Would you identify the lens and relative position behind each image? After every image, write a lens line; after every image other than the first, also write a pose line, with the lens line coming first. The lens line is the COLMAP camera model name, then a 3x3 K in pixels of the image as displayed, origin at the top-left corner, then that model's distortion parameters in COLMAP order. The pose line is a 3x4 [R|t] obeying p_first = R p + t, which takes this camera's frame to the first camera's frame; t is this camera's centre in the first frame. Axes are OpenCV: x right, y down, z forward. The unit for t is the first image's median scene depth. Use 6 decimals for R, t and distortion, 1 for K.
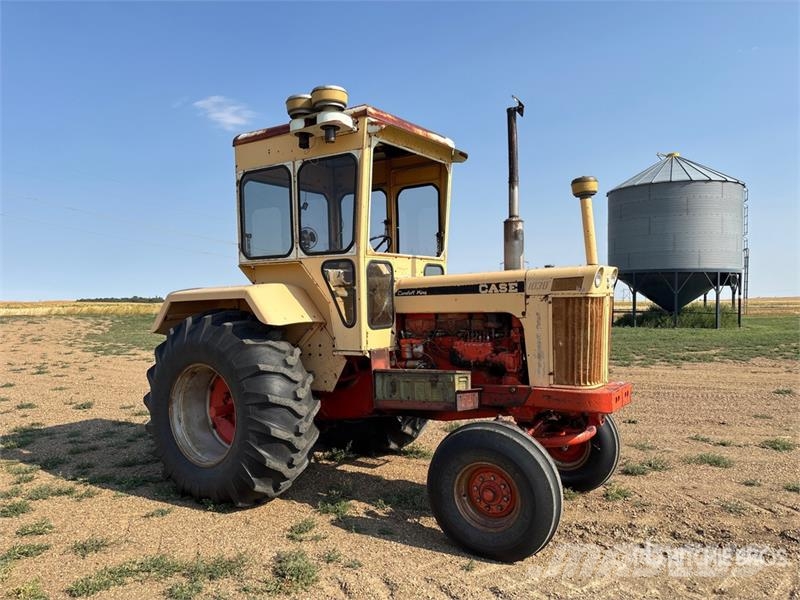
lens RADIAL K [[597.4, 0, 400.1], [0, 597.4, 310.5], [0, 0, 1]] dist [0.049746, -0.064316]
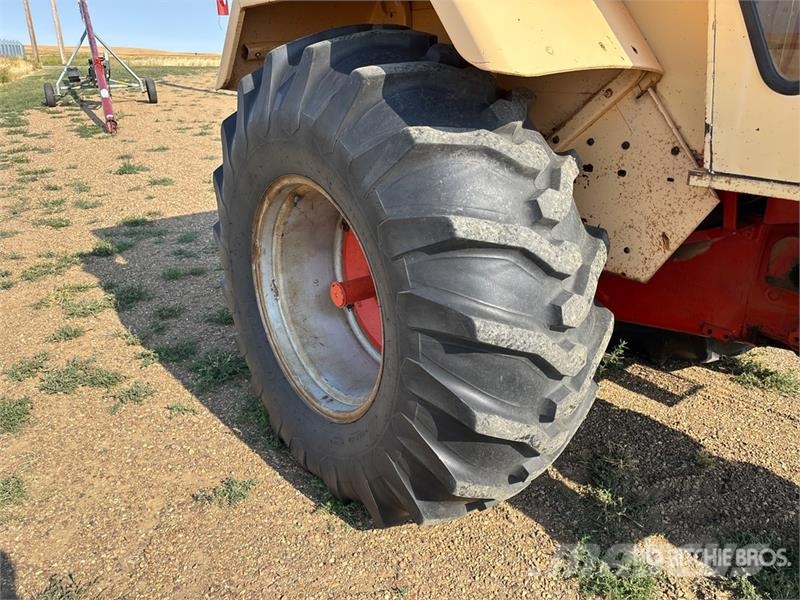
lens RADIAL K [[581.7, 0, 390.9], [0, 581.7, 304.5], [0, 0, 1]] dist [0.060414, -0.063571]
pose [[0.946997, 0.152847, -0.282550, -0.159335], [-0.028309, 0.915839, 0.400547, 0.010336], [0.319993, -0.371318, 0.871624, 0.650769]]
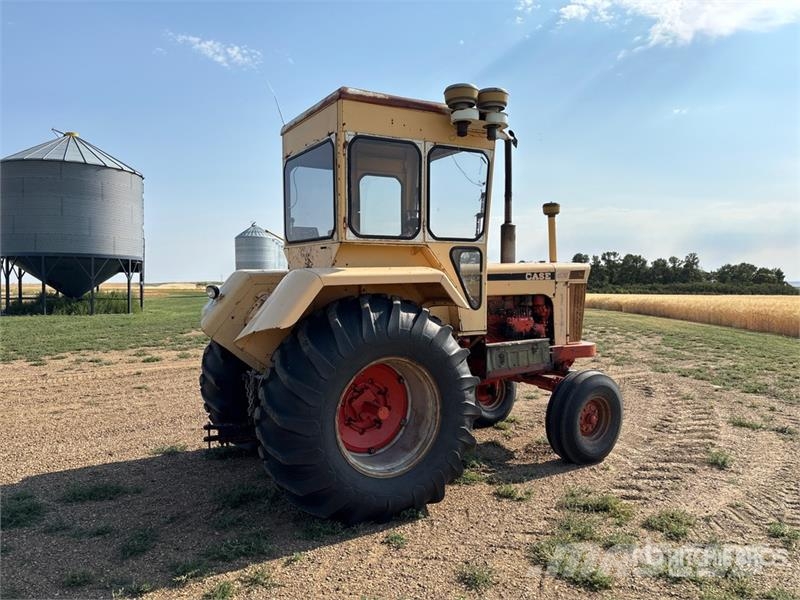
lens RADIAL K [[597.4, 0, 400.1], [0, 597.4, 310.5], [0, 0, 1]] dist [0.049746, -0.064316]
pose [[0.462915, -0.033199, 0.885781, -1.117293], [0.012583, 0.999444, 0.030883, -0.005625], [-0.886313, -0.003150, 0.463075, 0.611811]]
